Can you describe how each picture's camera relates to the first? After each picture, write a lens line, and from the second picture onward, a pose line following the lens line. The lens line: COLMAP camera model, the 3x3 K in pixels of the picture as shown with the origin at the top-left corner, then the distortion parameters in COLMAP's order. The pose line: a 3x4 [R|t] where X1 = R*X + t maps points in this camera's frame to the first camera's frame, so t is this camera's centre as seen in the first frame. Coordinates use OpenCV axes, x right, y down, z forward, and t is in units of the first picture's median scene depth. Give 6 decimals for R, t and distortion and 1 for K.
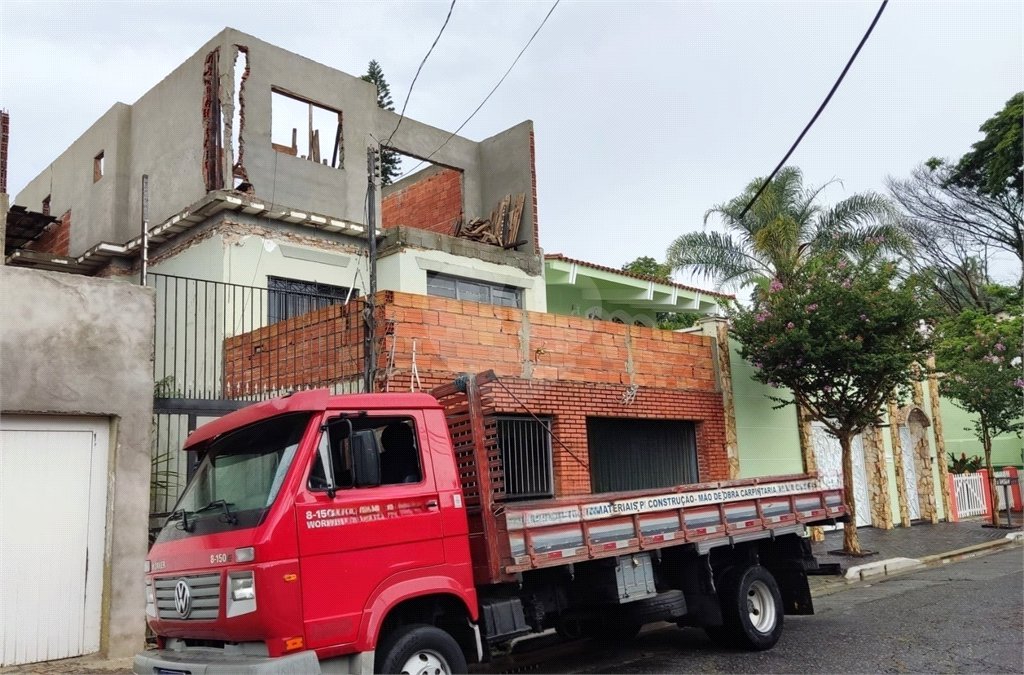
lens RADIAL K [[847.6, 0, 512.0], [0, 847.6, 337.5], [0, 0, 1]] dist [0.082056, -0.000258]
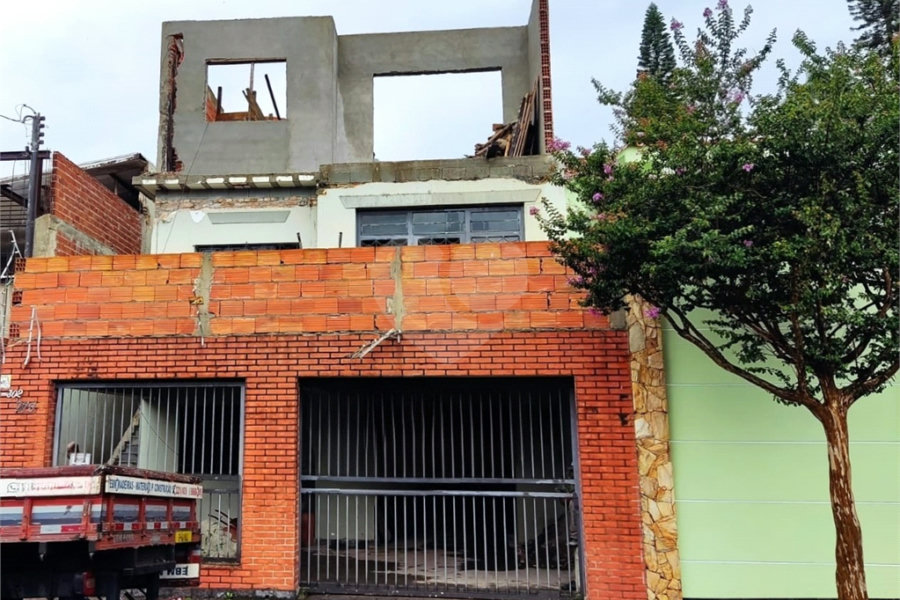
lens RADIAL K [[885.3, 0, 355.9], [0, 885.3, 269.3], [0, 0, 1]] dist [0.142027, -0.229783]
pose [[0.618789, -0.119902, -0.776353, 0.648632], [0.102781, 0.992145, -0.071308, 0.050657], [0.778804, -0.035670, 0.626252, 0.474236]]
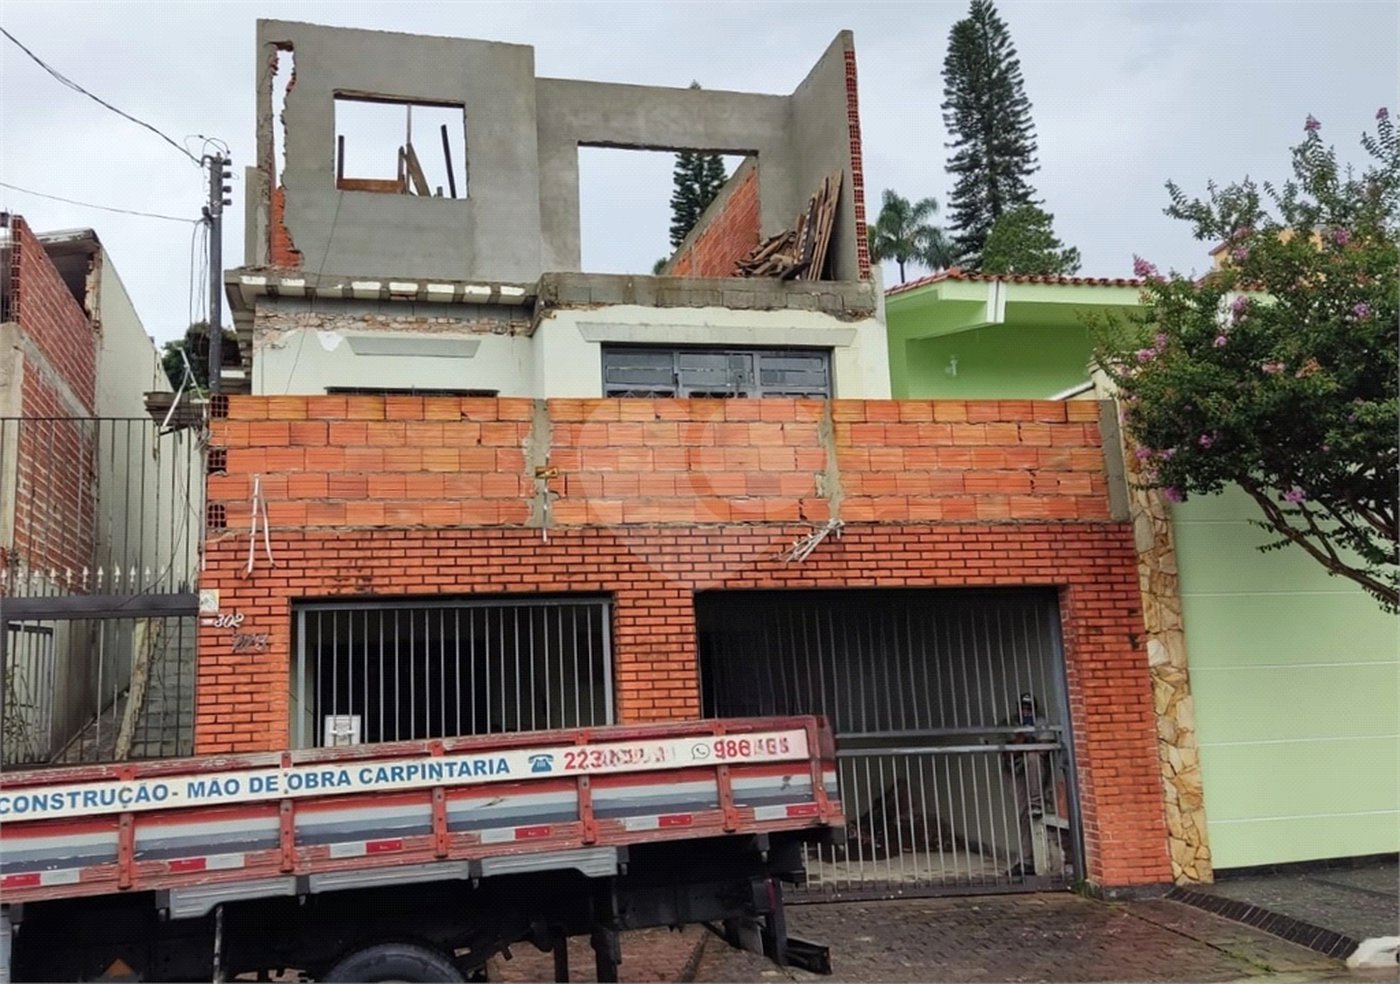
lens RADIAL K [[1312.6, 0, 615.3], [0, 1312.6, 469.1], [0, 0, 1]] dist [0.138449, -0.236738]
pose [[0.843254, -0.089763, -0.529967, 0.407736], [0.092793, 0.995465, -0.020960, 0.028173], [0.529445, -0.031503, 0.847759, 0.269958]]
